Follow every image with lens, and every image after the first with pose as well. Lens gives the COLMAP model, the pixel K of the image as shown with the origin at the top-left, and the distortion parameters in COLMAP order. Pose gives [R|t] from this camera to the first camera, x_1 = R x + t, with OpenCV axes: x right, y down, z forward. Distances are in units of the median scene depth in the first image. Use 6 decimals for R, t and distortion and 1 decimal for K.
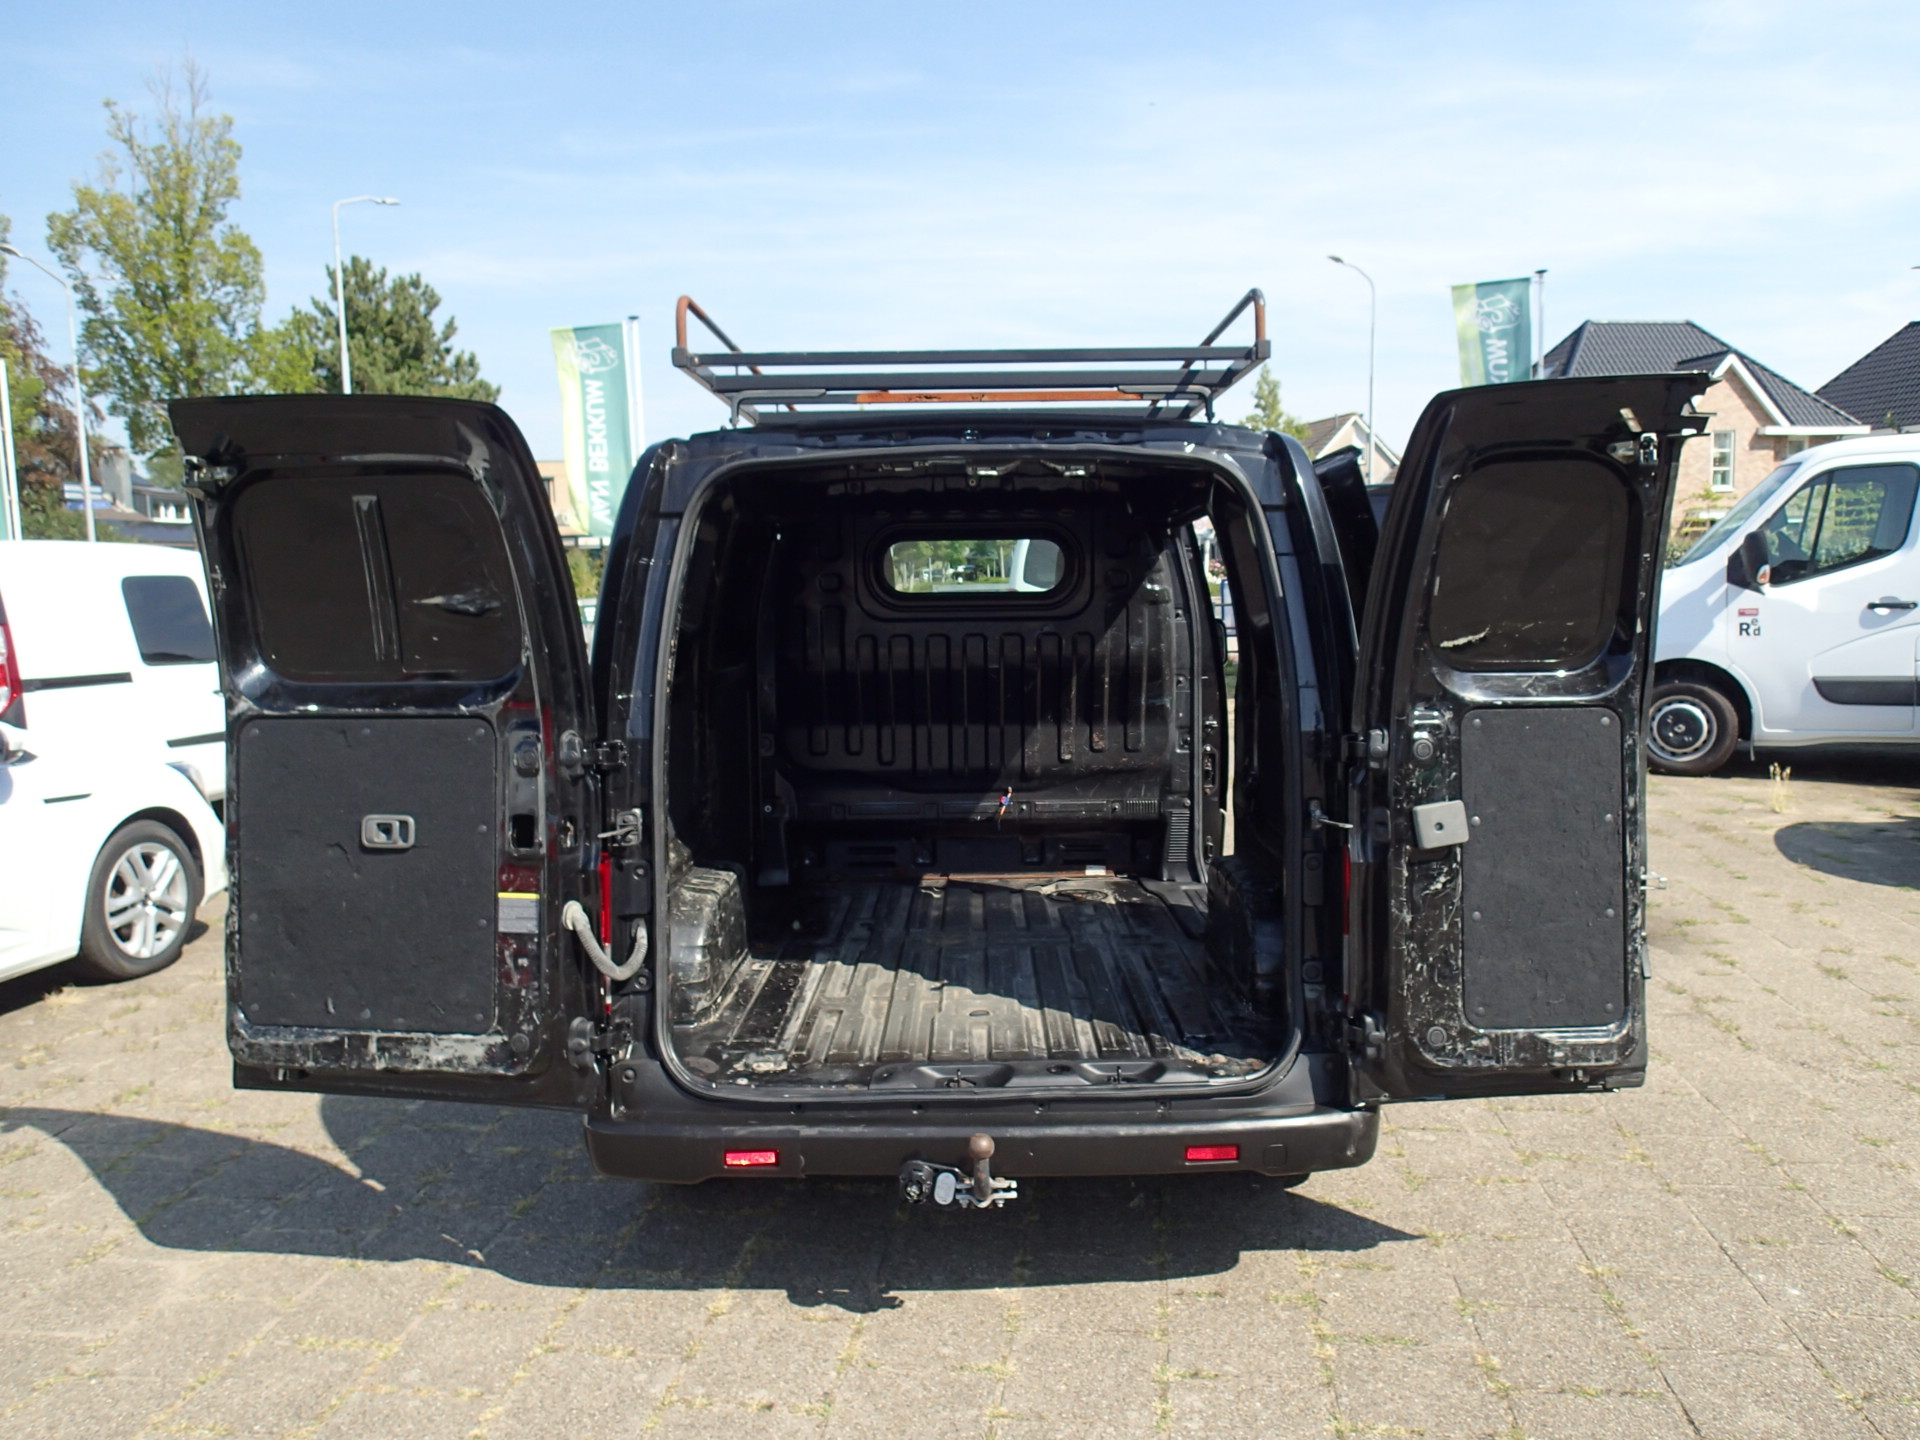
lens RADIAL K [[1429.7, 0, 975.6], [0, 1429.7, 722.8], [0, 0, 1]] dist [0.001287, -0.008363]
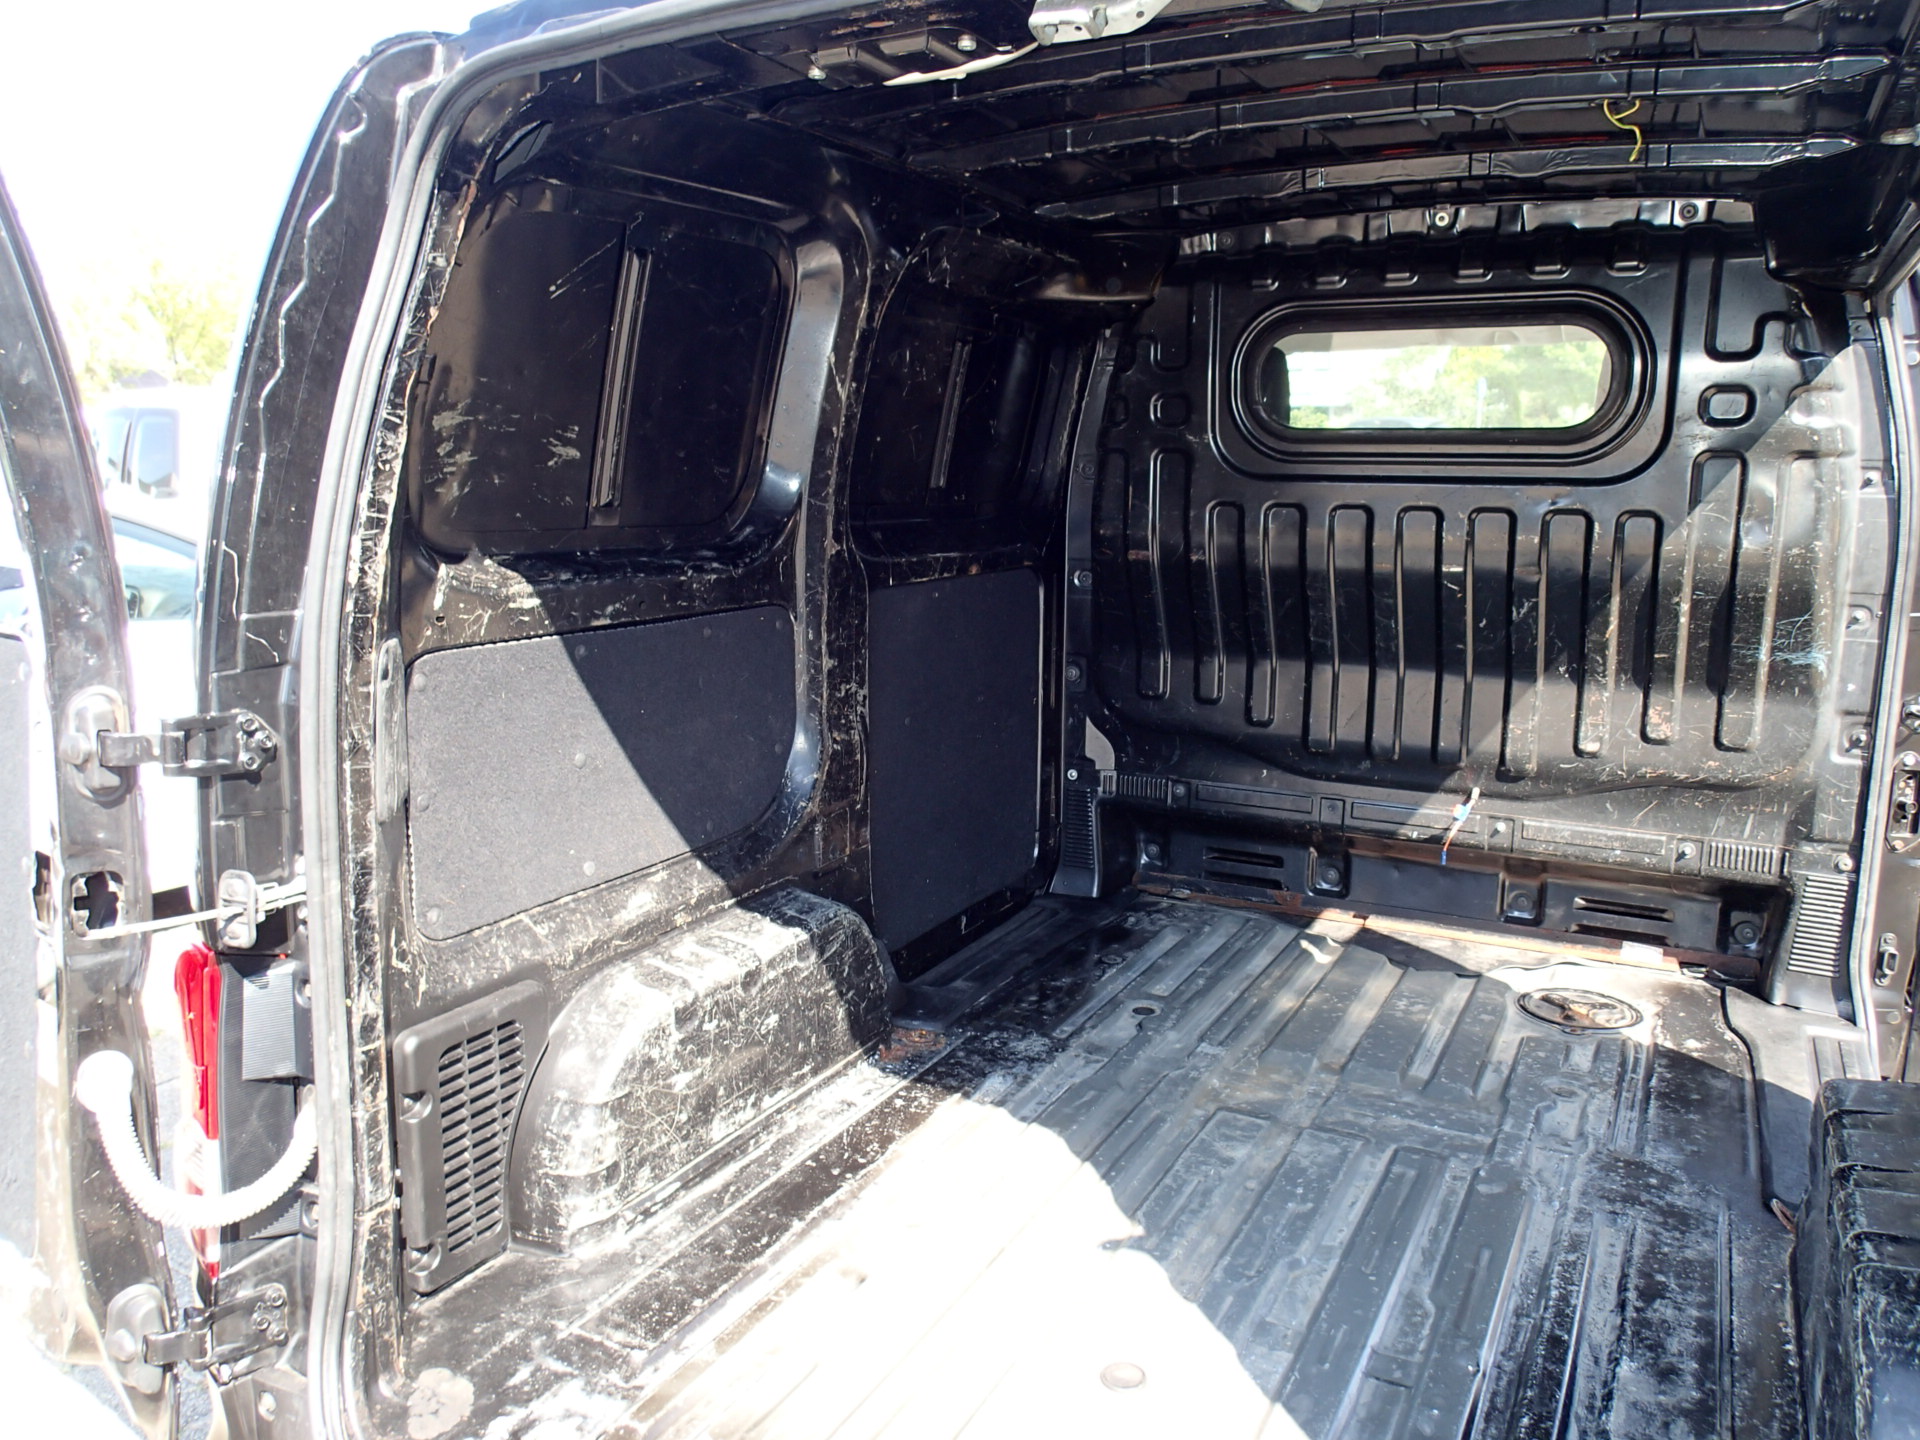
lens RADIAL K [[1429.7, 0, 972.1], [0, 1429.7, 717.2], [0, 0, 1]] dist [0.001287, -0.008363]
pose [[0.886456, 0.101581, -0.451527, 0.098449], [-0.060505, 0.992679, 0.104539, -0.028468], [0.458841, -0.065350, 0.886112, 0.424596]]
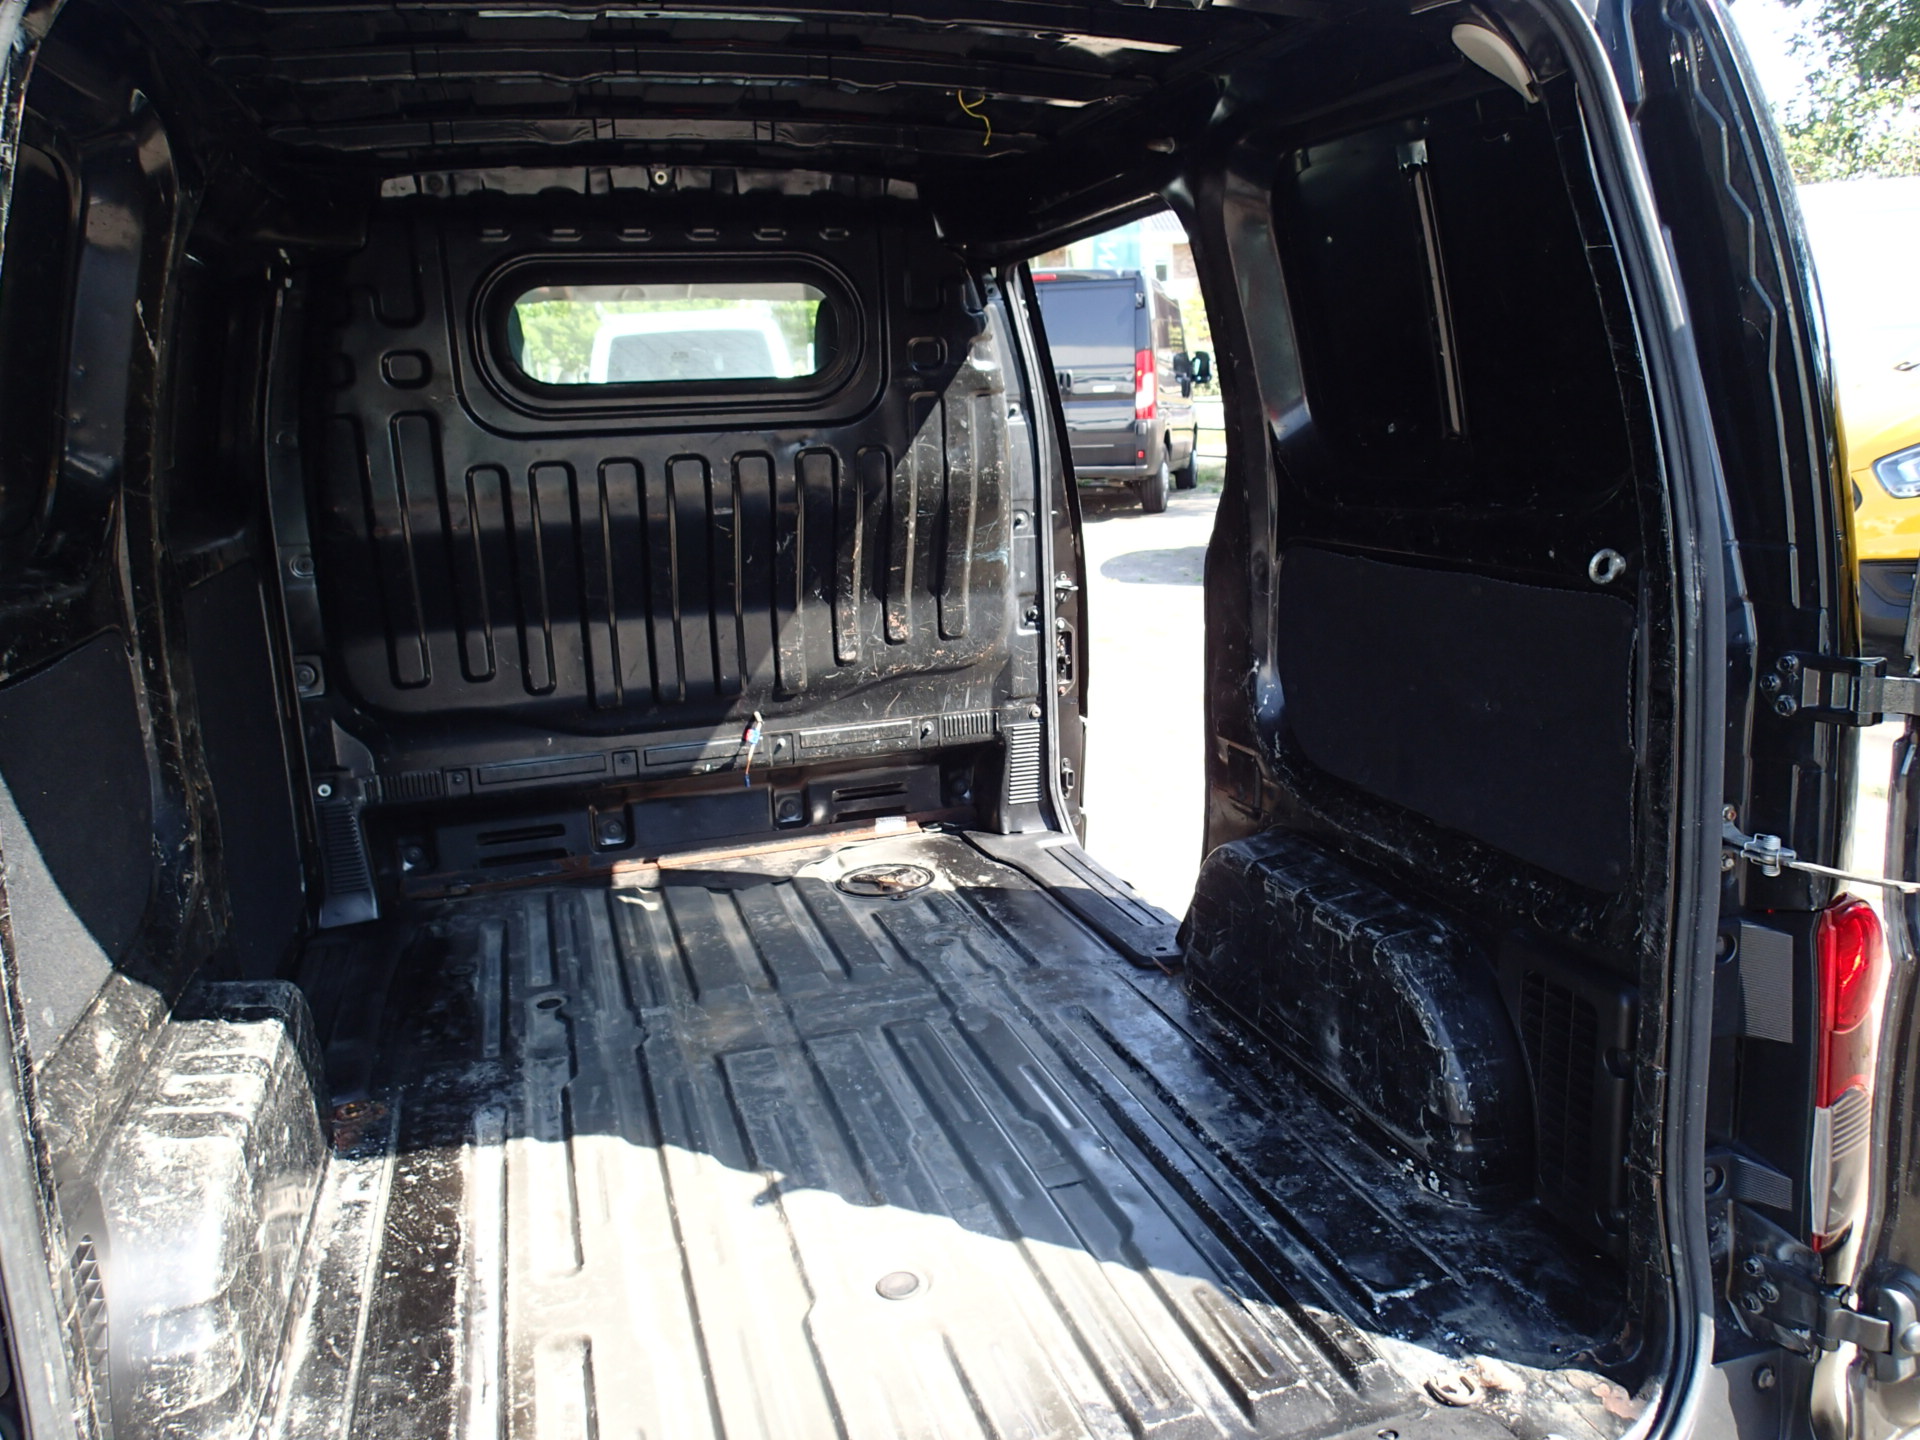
lens RADIAL K [[1429.7, 0, 983.8], [0, 1429.7, 719.3], [0, 0, 1]] dist [0.001287, -0.008363]
pose [[0.950588, -0.091030, 0.296810, -0.064515], [0.054274, 0.990051, 0.129820, -0.025007], [-0.305675, -0.107296, 0.946071, 0.404521]]
